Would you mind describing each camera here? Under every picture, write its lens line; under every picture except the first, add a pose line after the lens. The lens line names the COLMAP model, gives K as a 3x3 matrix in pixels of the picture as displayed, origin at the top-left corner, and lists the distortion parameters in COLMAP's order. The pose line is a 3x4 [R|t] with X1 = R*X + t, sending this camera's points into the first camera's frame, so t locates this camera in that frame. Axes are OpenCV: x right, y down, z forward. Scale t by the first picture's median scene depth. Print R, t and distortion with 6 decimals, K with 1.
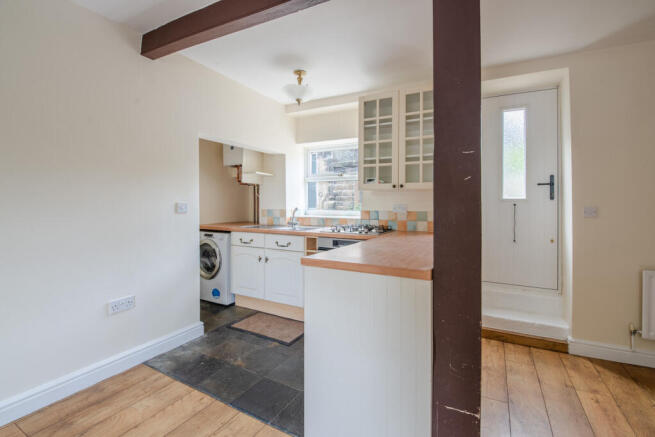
lens RADIAL K [[291.1, 0, 344.2], [0, 291.1, 207.1], [0, 0, 1]] dist [-0.002352, -0.000135]
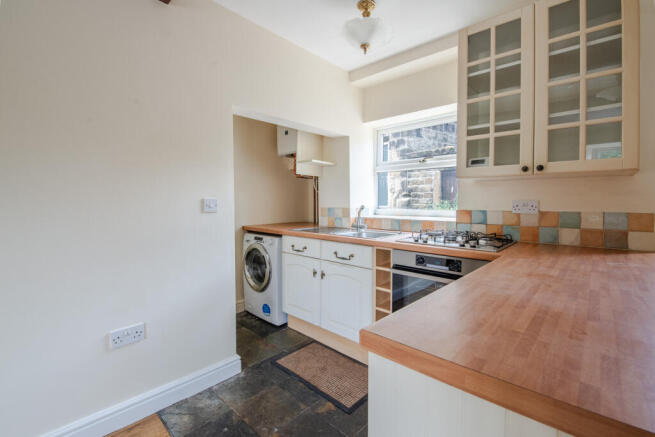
lens RADIAL K [[291.1, 0, 344.2], [0, 291.1, 207.1], [0, 0, 1]] dist [-0.002352, -0.000135]
pose [[0.971245, 0.001746, -0.238076, -0.035053], [-0.000188, 0.999978, 0.006563, 0.001346], [0.238083, -0.006330, 0.971224, 0.284595]]
